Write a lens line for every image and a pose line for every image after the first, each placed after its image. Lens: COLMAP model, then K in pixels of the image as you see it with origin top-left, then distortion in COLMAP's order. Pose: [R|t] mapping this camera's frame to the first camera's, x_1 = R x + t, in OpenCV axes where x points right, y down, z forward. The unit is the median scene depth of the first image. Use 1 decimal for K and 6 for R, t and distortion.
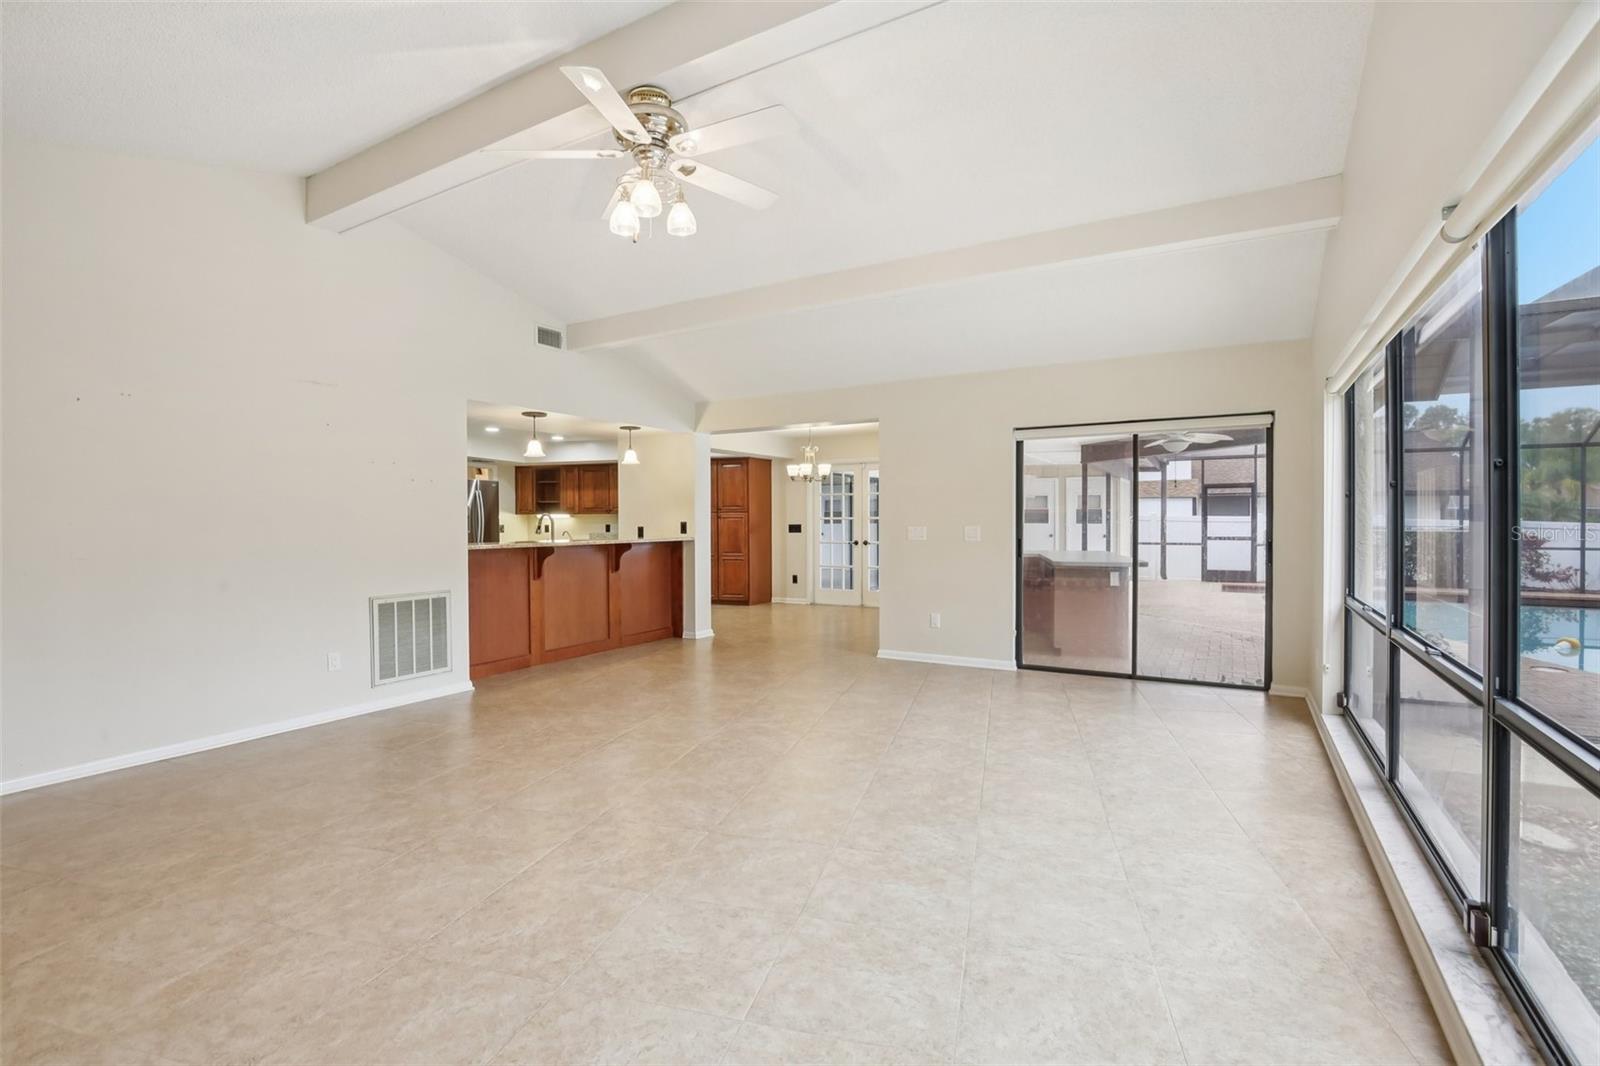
lens RADIAL K [[743.8, 0, 798.4], [0, 743.8, 529.1], [0, 0, 1]] dist [-0.032543, 0.006351]
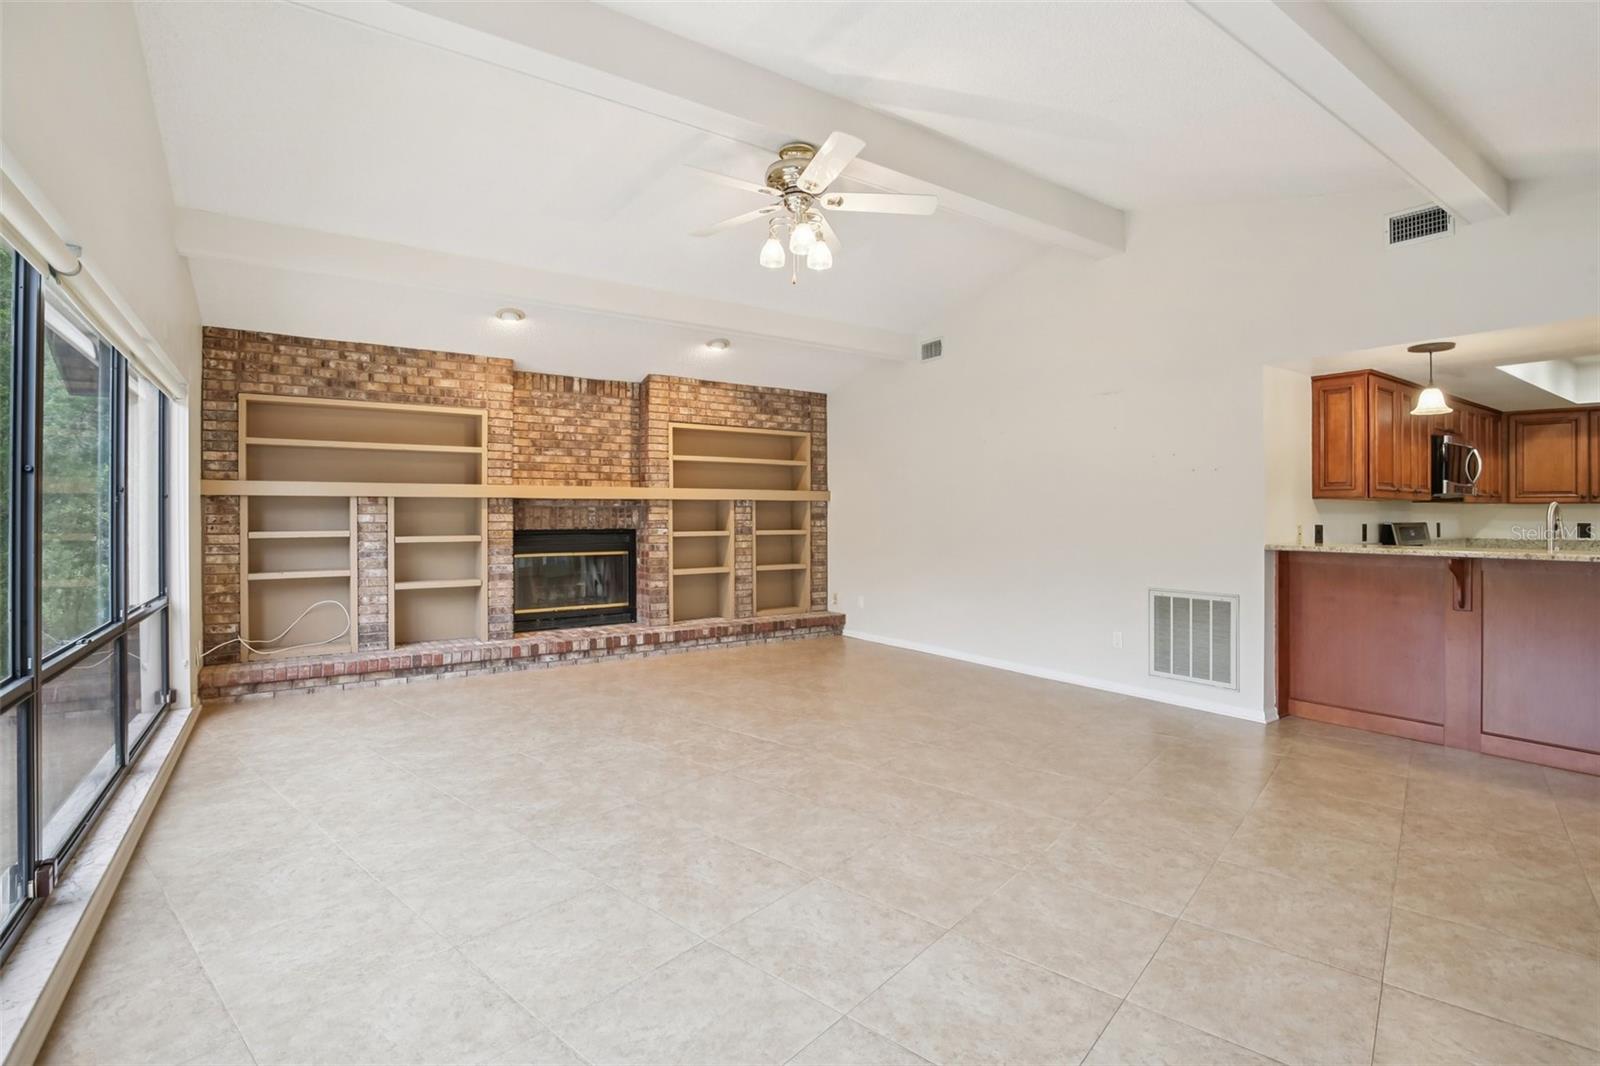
lens RADIAL K [[743.8, 0, 798.6], [0, 743.8, 517.5], [0, 0, 1]] dist [-0.032543, 0.006351]
pose [[-0.425450, 0.006921, -0.904955, 0.783005], [-0.006542, 0.999921, 0.010723, -0.020839], [0.904958, 0.010482, -0.425371, 1.366233]]
